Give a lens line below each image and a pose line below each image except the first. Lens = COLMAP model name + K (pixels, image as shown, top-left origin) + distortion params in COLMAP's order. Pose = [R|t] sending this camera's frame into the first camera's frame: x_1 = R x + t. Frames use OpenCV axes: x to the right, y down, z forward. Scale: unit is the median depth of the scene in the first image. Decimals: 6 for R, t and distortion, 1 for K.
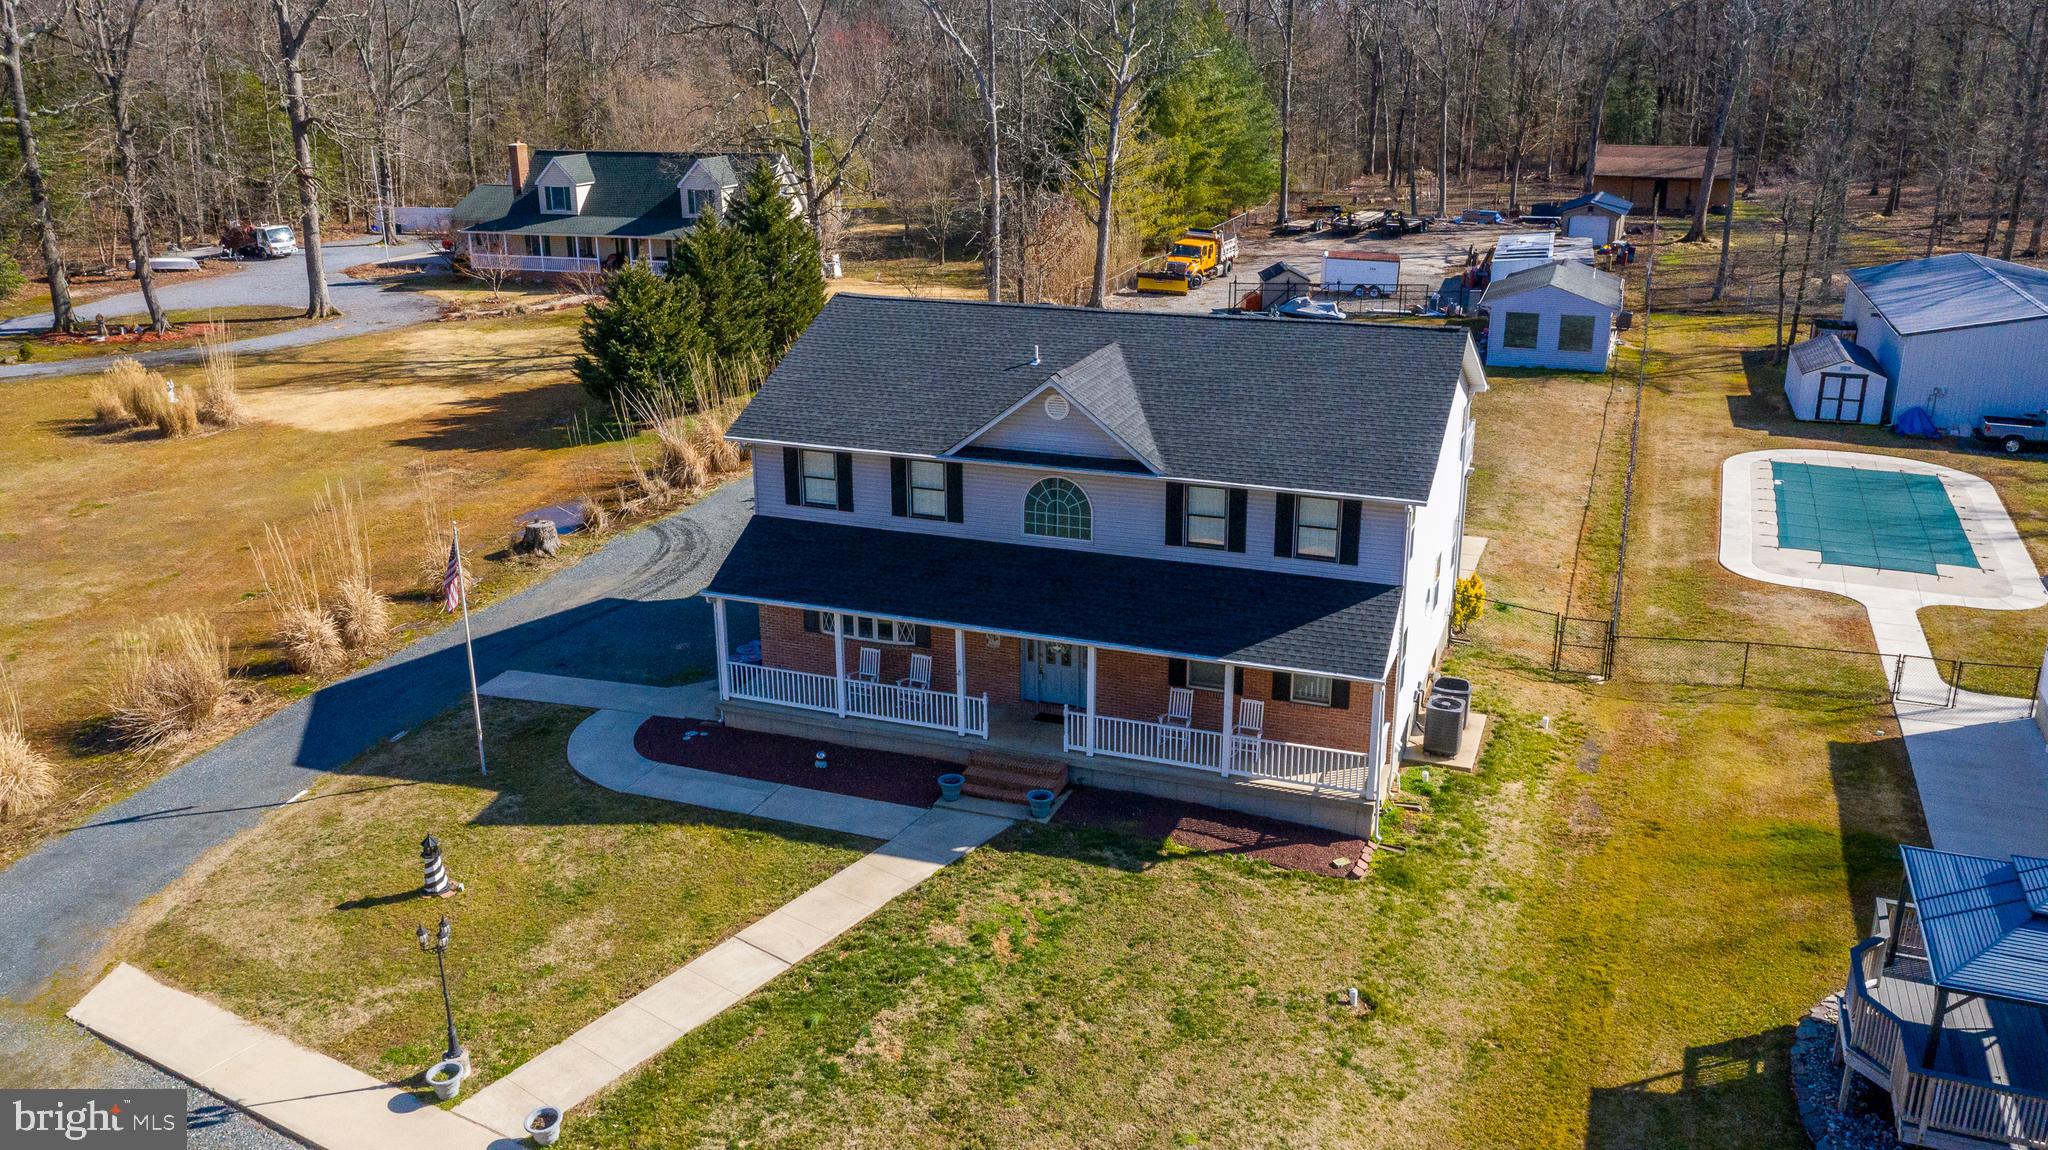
lens RADIAL K [[1621.8, 0, 1023.6], [0, 1621.8, 578.1], [0, 0, 1]] dist [-0.014848, 0.005705]
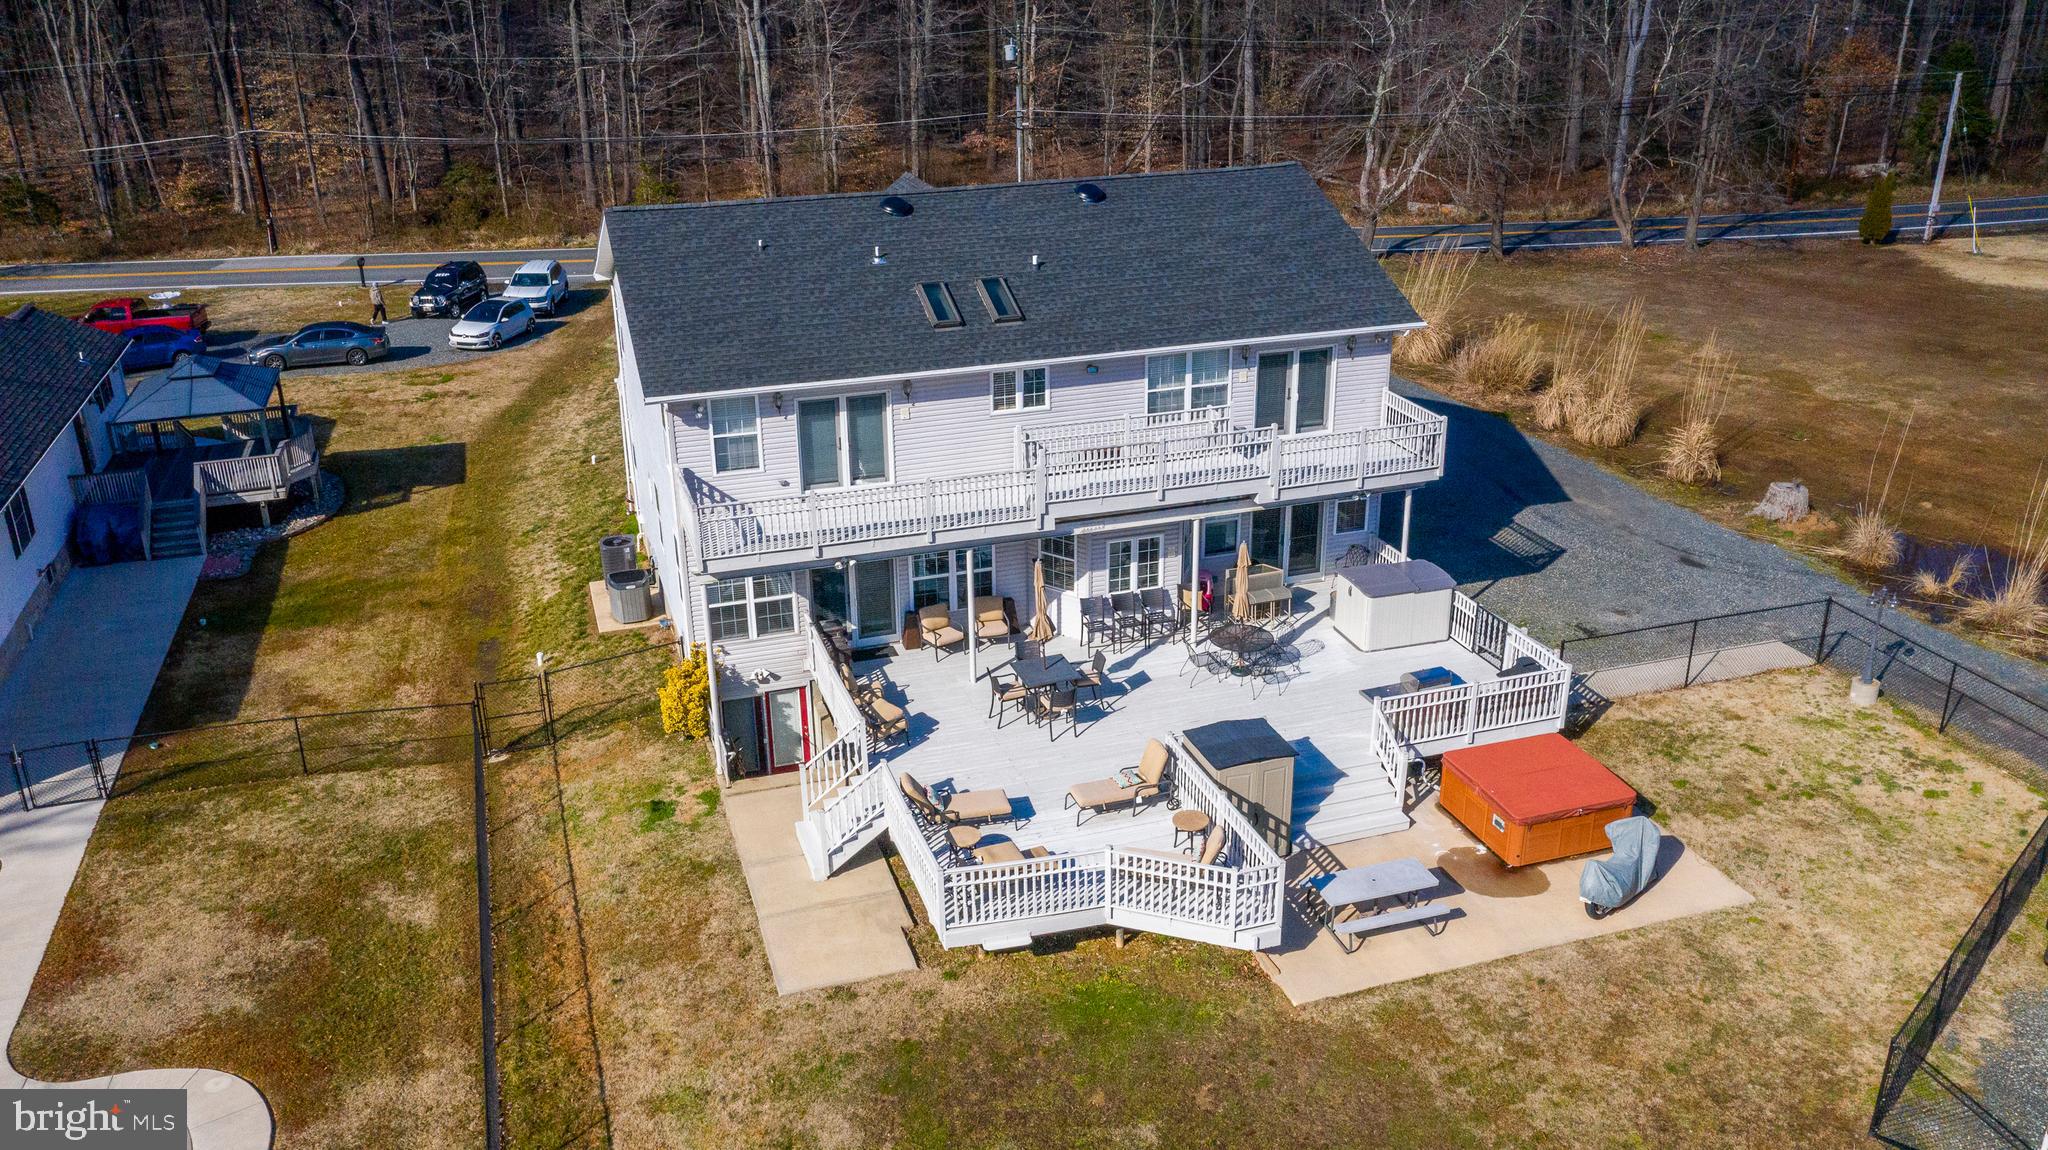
lens RADIAL K [[1624.9, 0, 1024.0], [0, 1624.9, 575.0], [0, 0, 1]] dist [-0.007658, -0.002719]
pose [[-0.775203, 0.256812, -0.577155, 0.699939], [-0.184802, 0.781474, 0.595942, -0.605179], [0.604076, 0.568635, -0.558342, 1.840786]]
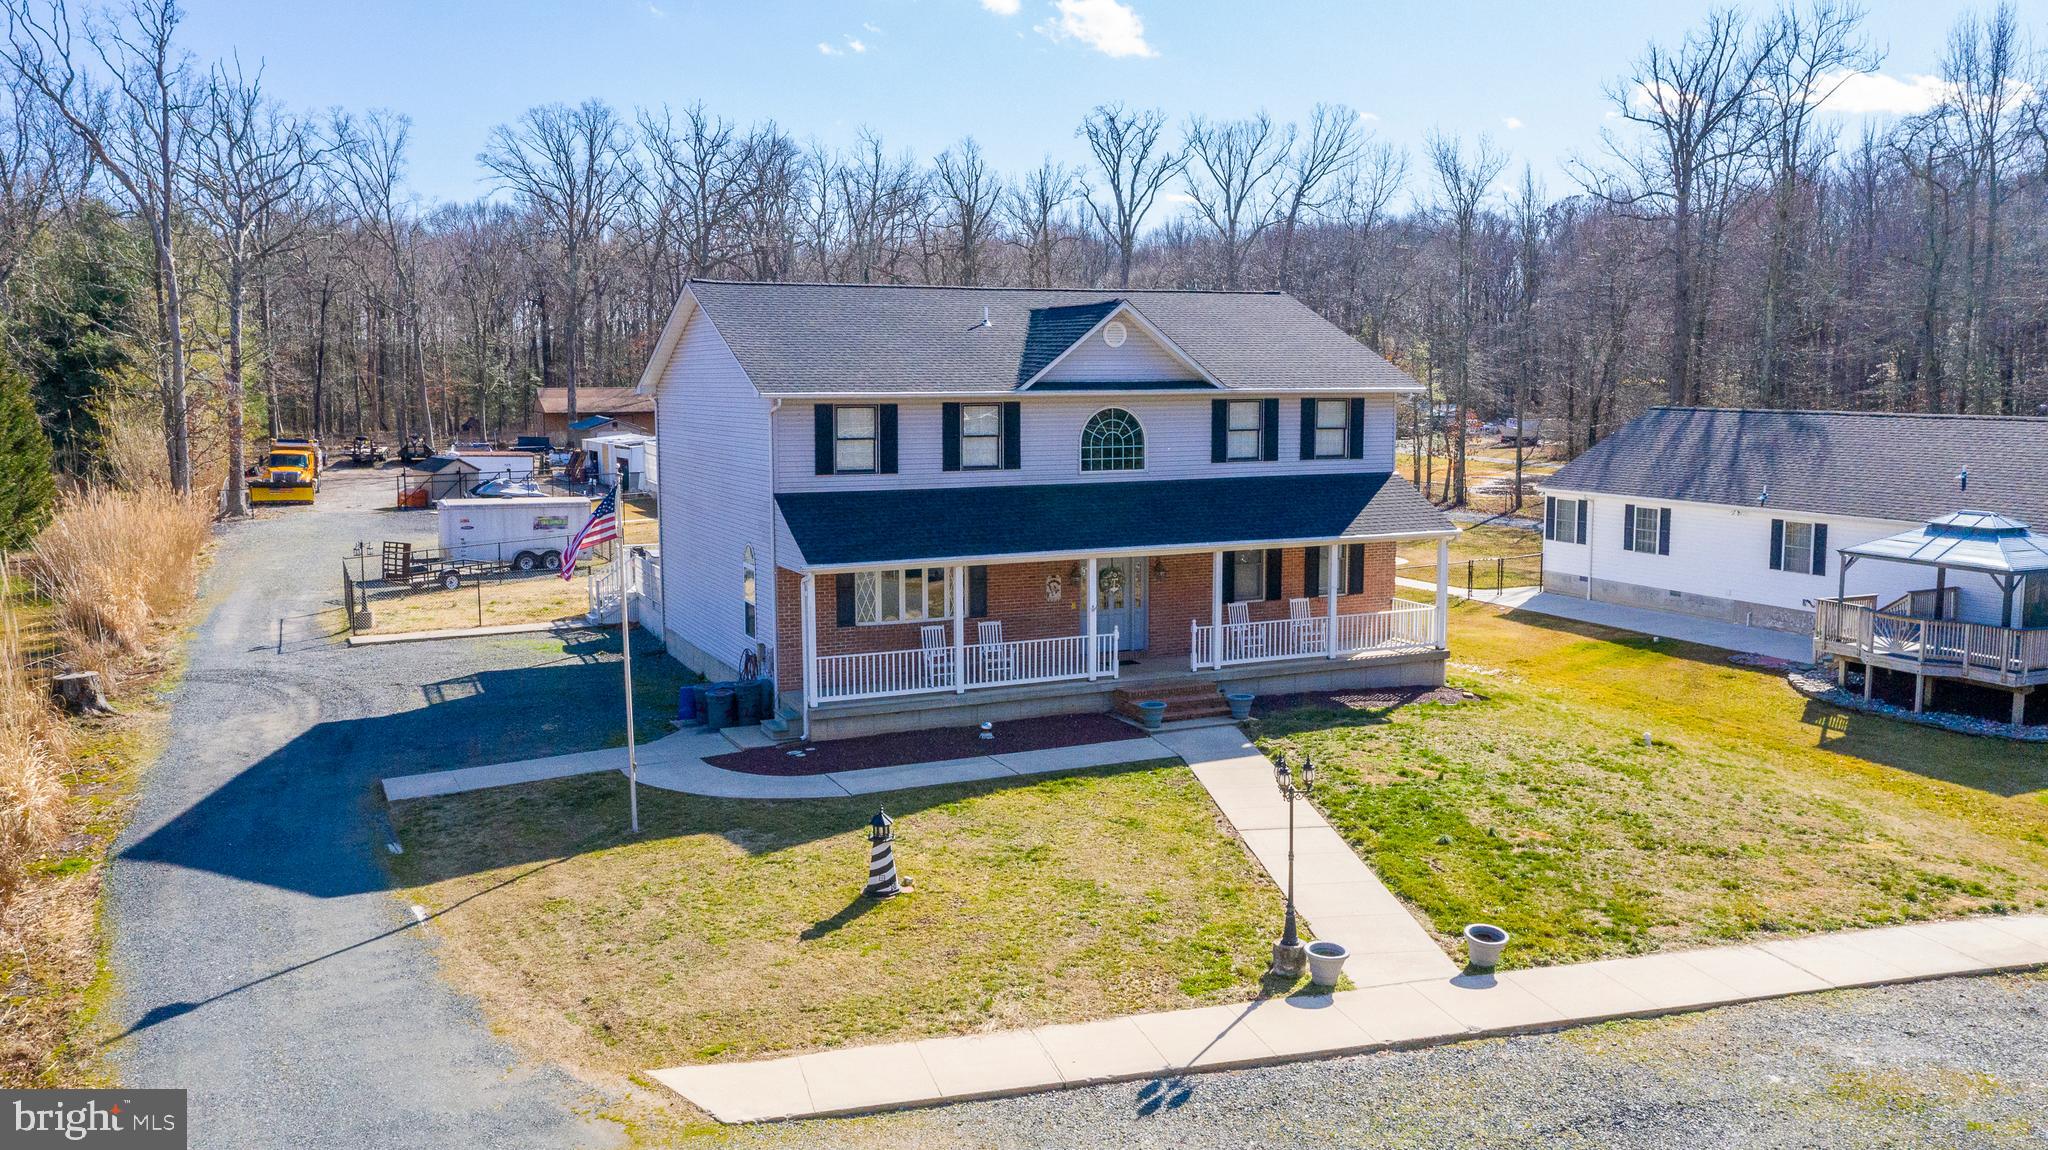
lens RADIAL K [[1626.3, 0, 1024.0], [0, 1626.3, 575.0], [0, 0, 1]] dist [-0.013835, 0.005961]
pose [[0.695841, -0.086450, 0.712974, -0.741627], [0.230006, 0.967268, -0.107195, 0.132342], [-0.680370, 0.238579, 0.692948, 0.373302]]
